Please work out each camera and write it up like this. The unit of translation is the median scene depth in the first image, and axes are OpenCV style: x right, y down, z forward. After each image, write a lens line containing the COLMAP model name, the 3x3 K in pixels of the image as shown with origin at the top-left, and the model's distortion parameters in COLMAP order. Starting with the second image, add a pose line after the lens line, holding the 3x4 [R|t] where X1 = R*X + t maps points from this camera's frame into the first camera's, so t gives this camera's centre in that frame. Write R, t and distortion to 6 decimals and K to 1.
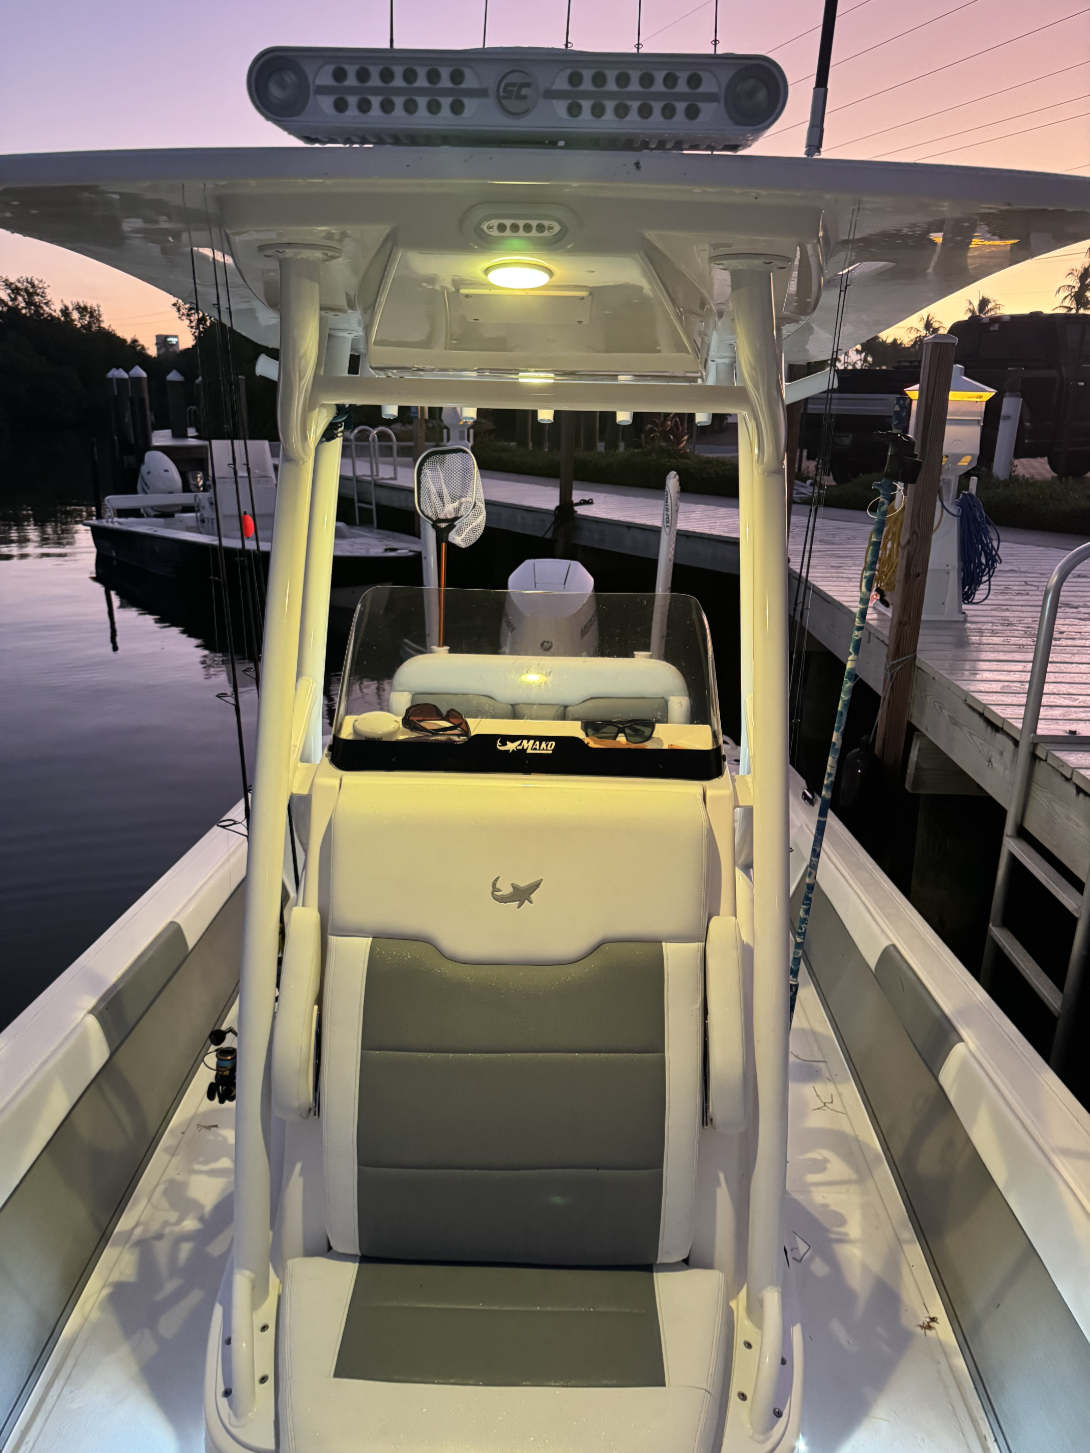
lens RADIAL K [[1072.6, 0, 549.7], [0, 1072.6, 730.9], [0, 0, 1]] dist [0.092895, -0.114374]
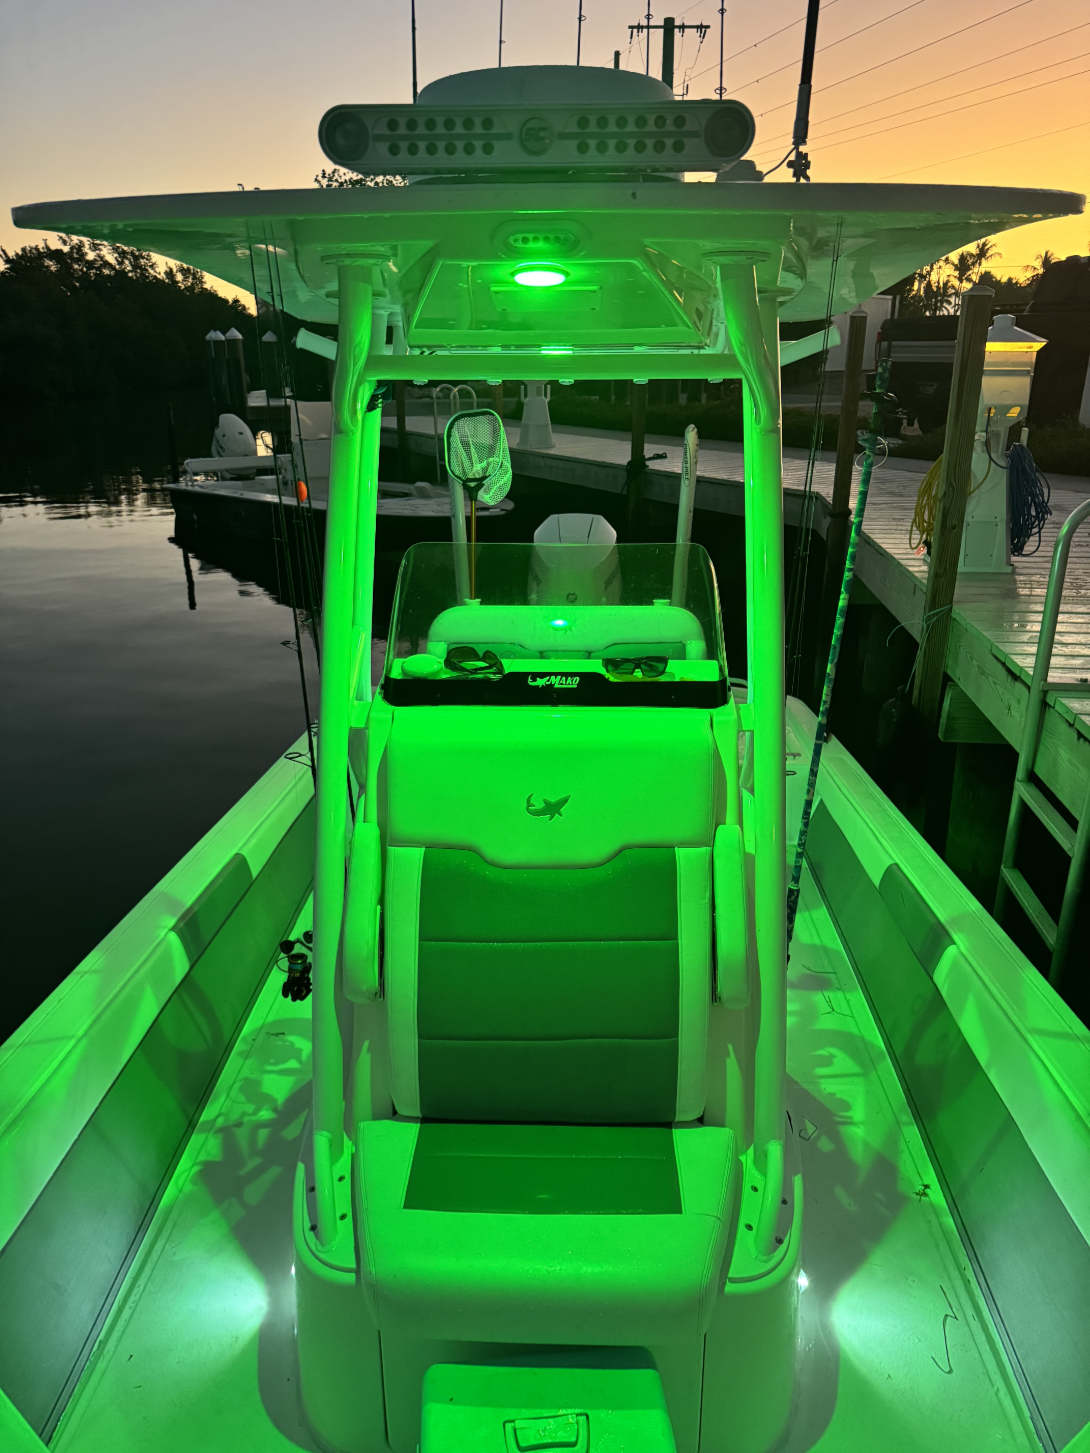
lens RADIAL K [[1072.6, 0, 549.7], [0, 1072.6, 730.9], [0, 0, 1]] dist [0.092895, -0.114374]
pose [[0.999460, -0.018808, -0.026927, 0.002966], [0.019896, 0.998972, 0.040730, 0.019255], [0.026134, -0.041244, 0.998807, -0.129202]]
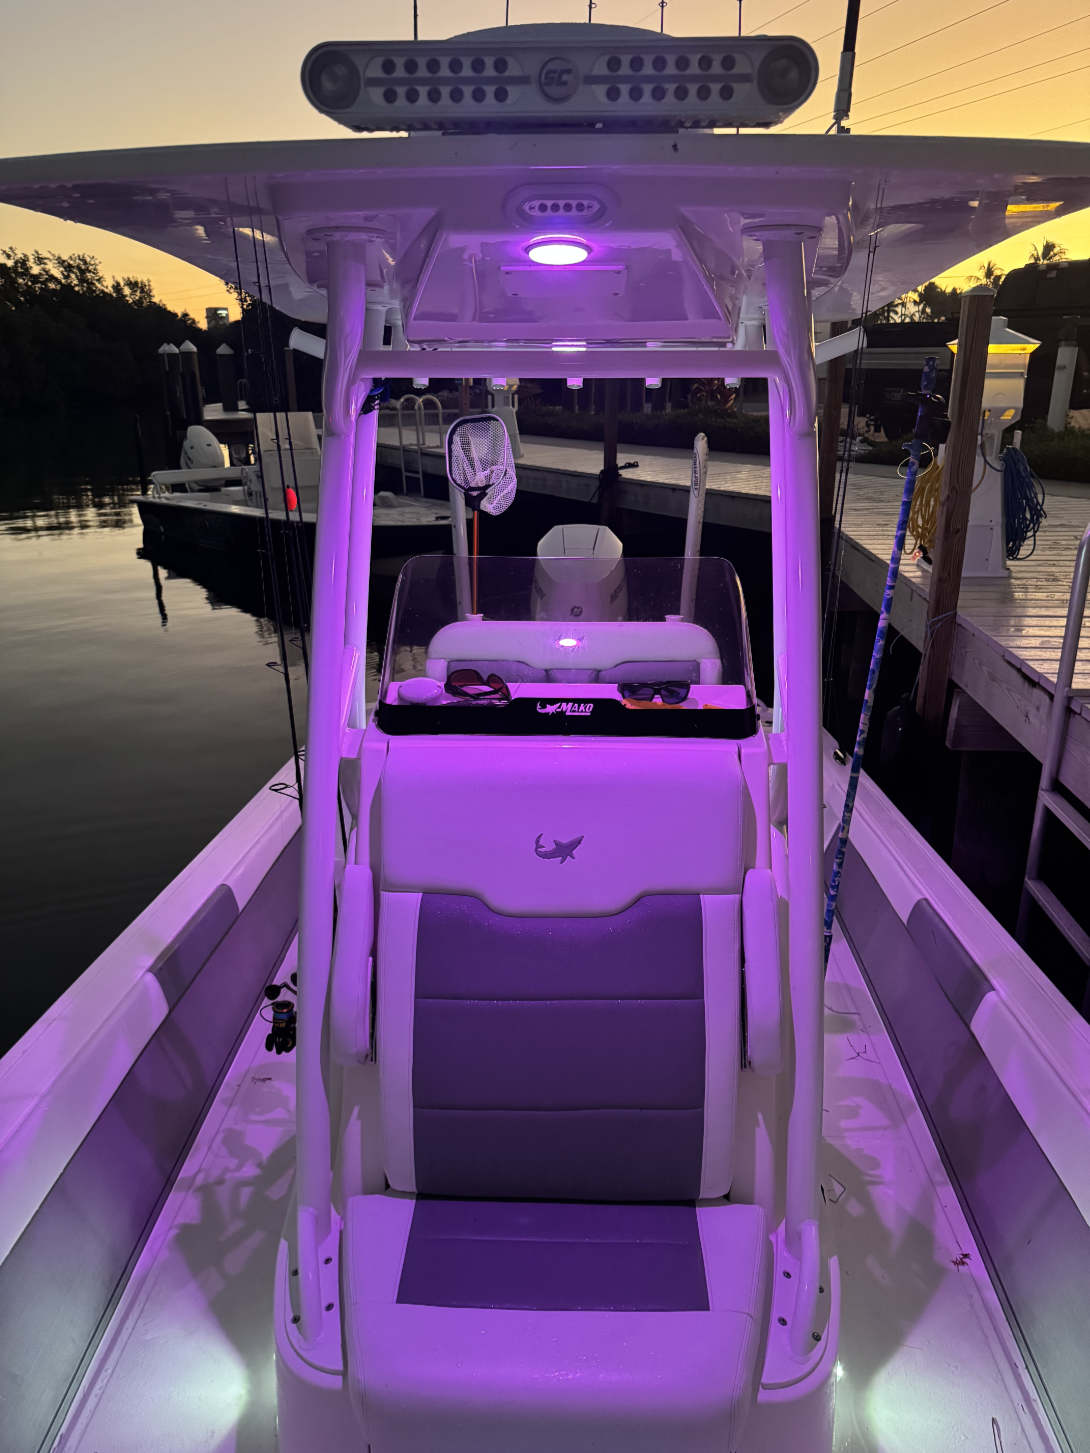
lens RADIAL K [[1072.6, 0, 549.7], [0, 1072.6, 730.9], [0, 0, 1]] dist [0.092895, -0.114374]
pose [[0.999555, -0.015200, -0.025677, -0.010196], [0.016005, 0.999377, 0.031449, 0.002852], [0.025183, -0.031846, 0.999175, -0.031691]]
